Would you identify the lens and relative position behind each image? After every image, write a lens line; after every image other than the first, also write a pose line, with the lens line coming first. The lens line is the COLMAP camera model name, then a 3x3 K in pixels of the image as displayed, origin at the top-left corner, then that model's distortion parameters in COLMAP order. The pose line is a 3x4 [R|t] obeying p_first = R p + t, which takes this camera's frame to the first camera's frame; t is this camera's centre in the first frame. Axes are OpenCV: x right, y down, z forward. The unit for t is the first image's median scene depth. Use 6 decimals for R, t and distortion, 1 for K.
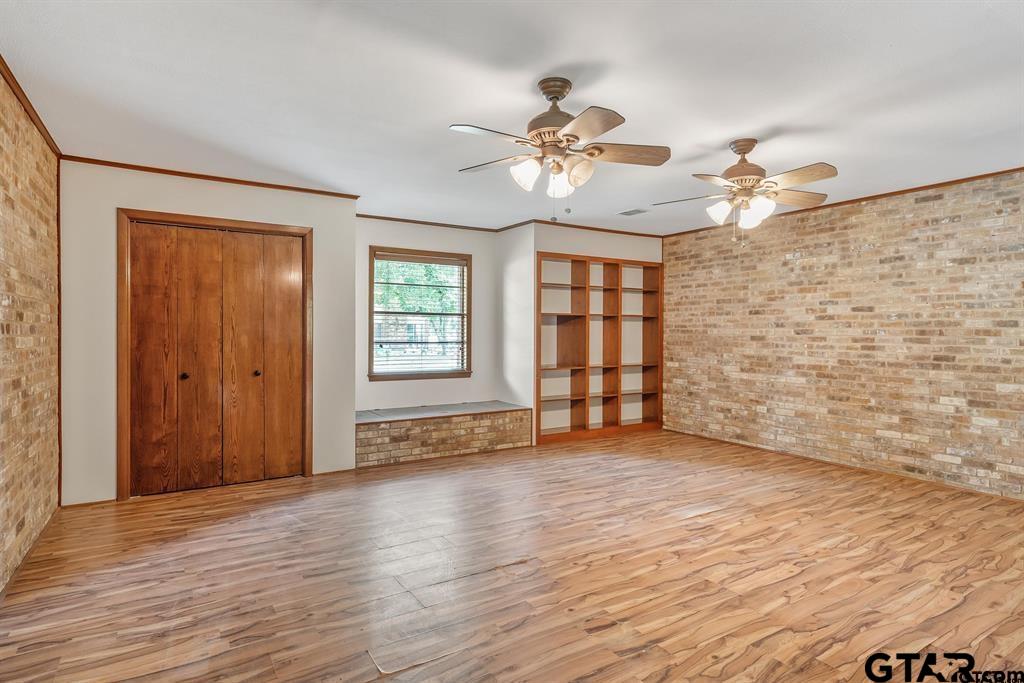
lens RADIAL K [[555.5, 0, 506.0], [0, 555.5, 336.4], [0, 0, 1]] dist [0.001602, -0.000959]
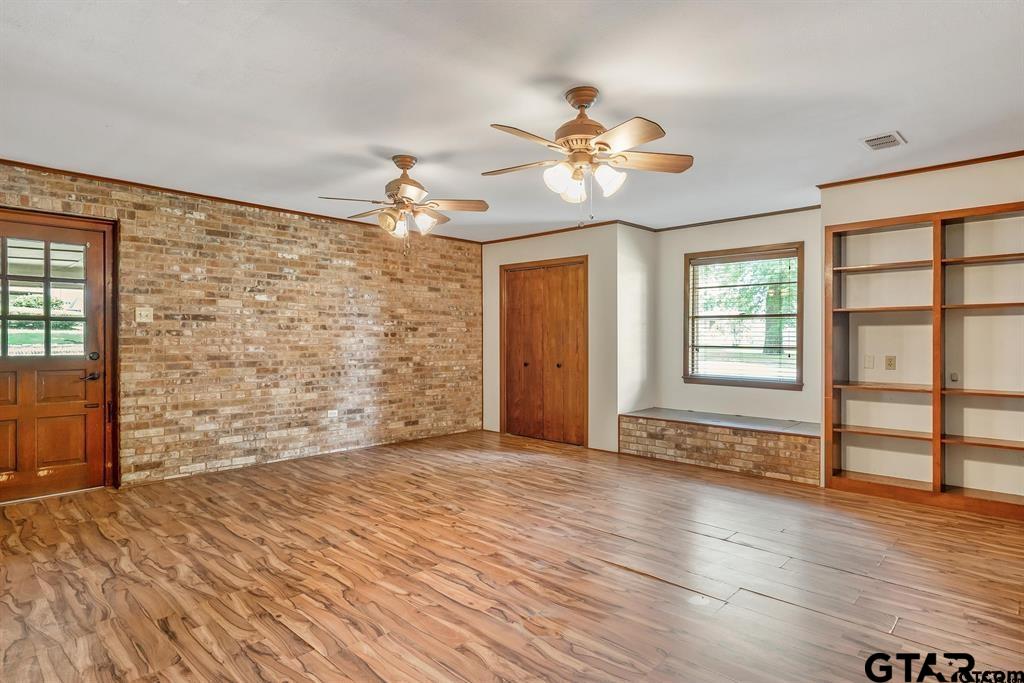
lens RADIAL K [[555.5, 0, 509.5], [0, 555.5, 341.0], [0, 0, 1]] dist [0.001602, -0.000959]
pose [[0.241355, 0.005065, -0.970424, 1.116451], [-0.007659, 0.999965, 0.003314, 0.000677], [0.970407, 0.006632, 0.241385, 0.678469]]
